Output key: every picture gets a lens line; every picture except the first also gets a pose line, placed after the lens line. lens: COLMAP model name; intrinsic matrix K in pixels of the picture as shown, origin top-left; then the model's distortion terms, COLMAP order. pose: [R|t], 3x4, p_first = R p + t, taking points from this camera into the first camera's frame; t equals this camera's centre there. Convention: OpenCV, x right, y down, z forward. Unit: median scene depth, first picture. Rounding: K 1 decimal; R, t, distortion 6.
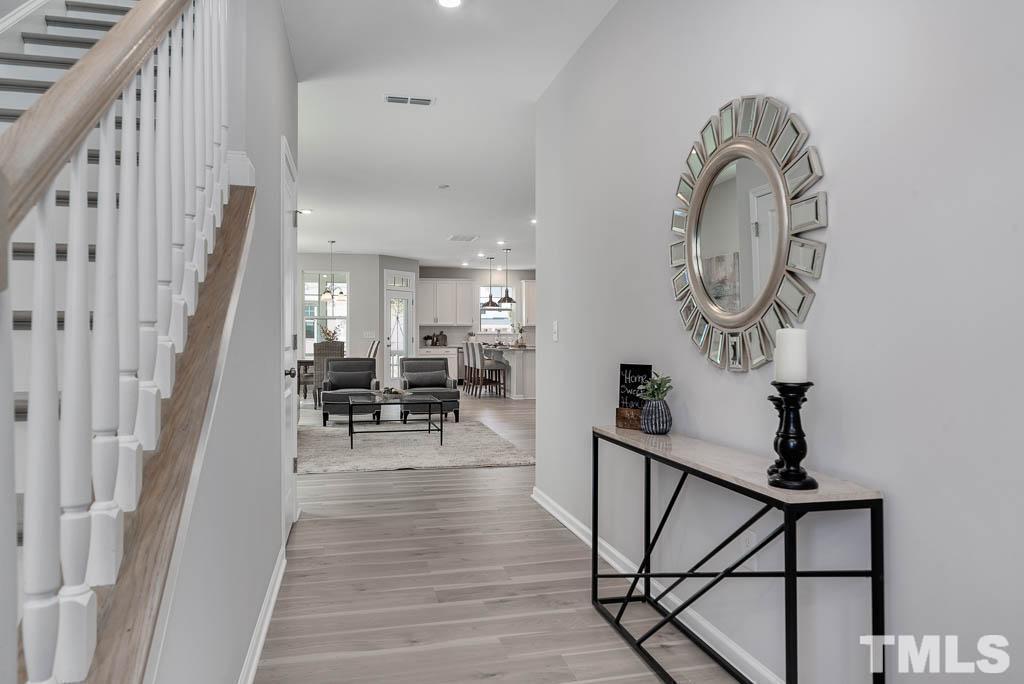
lens RADIAL K [[691.2, 0, 510.7], [0, 691.2, 338.3], [0, 0, 1]] dist [-0.000903, 0.002319]
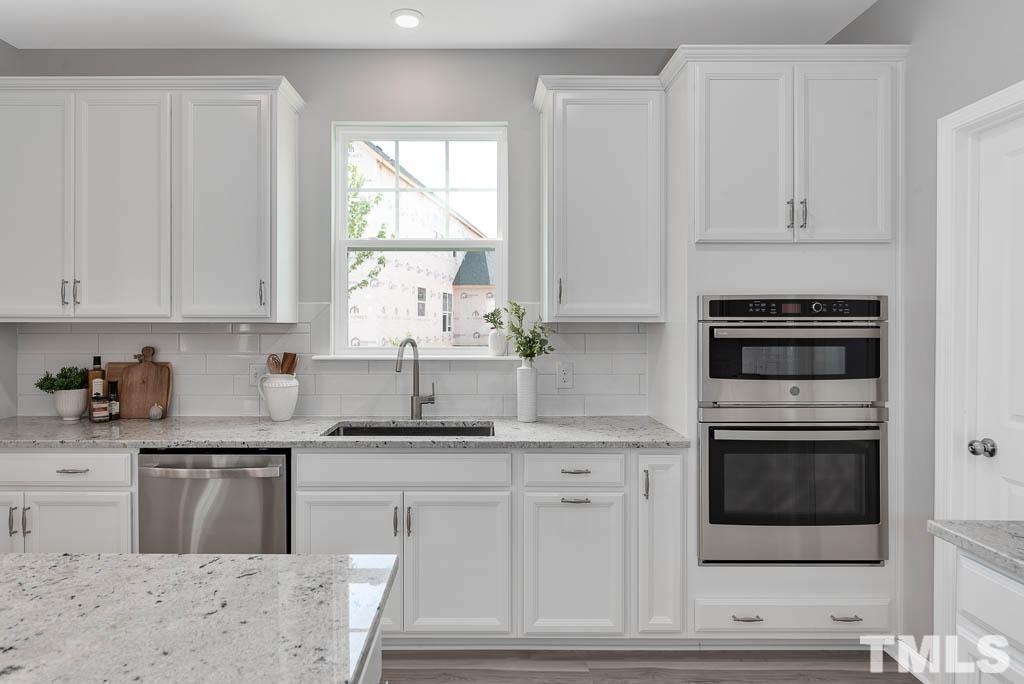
lens RADIAL K [[691.2, 0, 498.4], [0, 691.2, 328.9], [0, 0, 1]] dist [-0.000903, 0.002319]
pose [[0.965339, 0.003496, -0.260976, 0.056409], [-0.002479, 0.999988, 0.004225, -0.016892], [0.260987, -0.003432, 0.965336, 0.834542]]
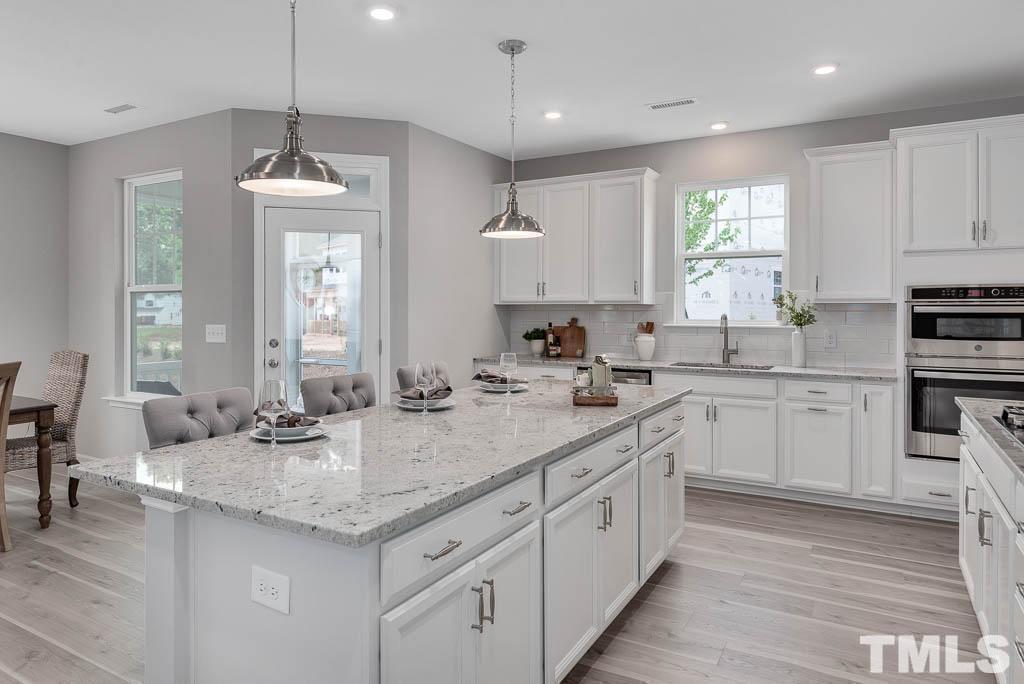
lens RADIAL K [[639.2, 0, 526.7], [0, 639.2, 313.5], [0, 0, 1]] dist [0.007314, 0.004810]
pose [[0.736862, 0.006386, -0.676013, 0.119271], [-0.003519, 0.999978, 0.005611, -0.014615], [0.676034, -0.001755, 0.736868, 0.730039]]
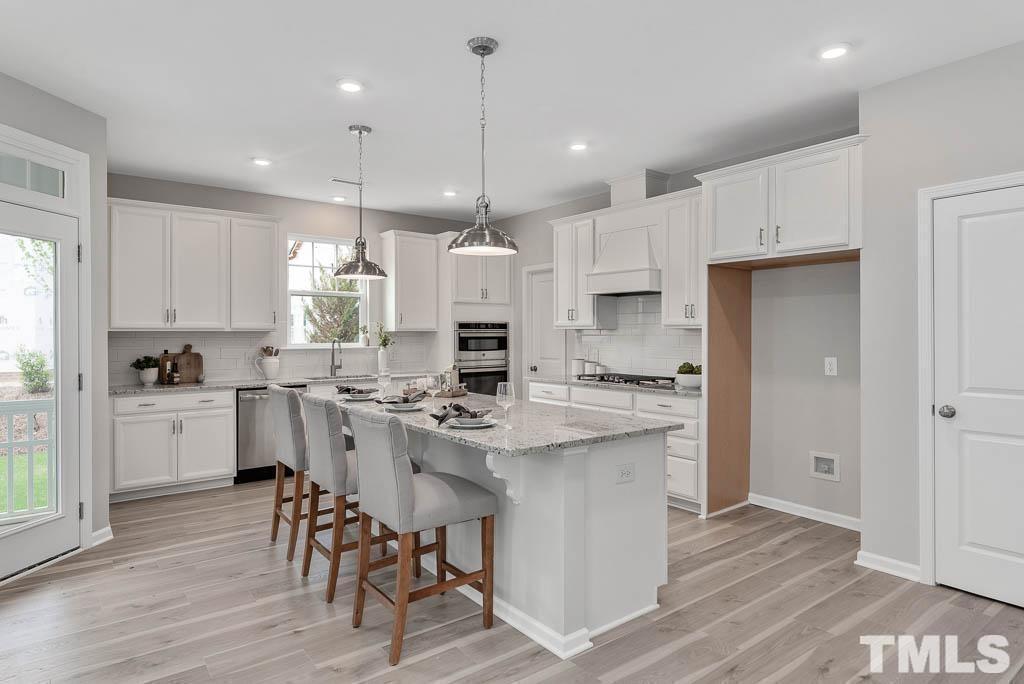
lens RADIAL K [[579.2, 0, 503.2], [0, 579.2, 338.4], [0, 0, 1]] dist [-0.005125, 0.002607]
pose [[0.922362, -0.005823, 0.386283, -0.062146], [0.006660, 0.999977, -0.000829, -0.012361], [-0.386269, 0.003337, 0.922380, 0.634637]]
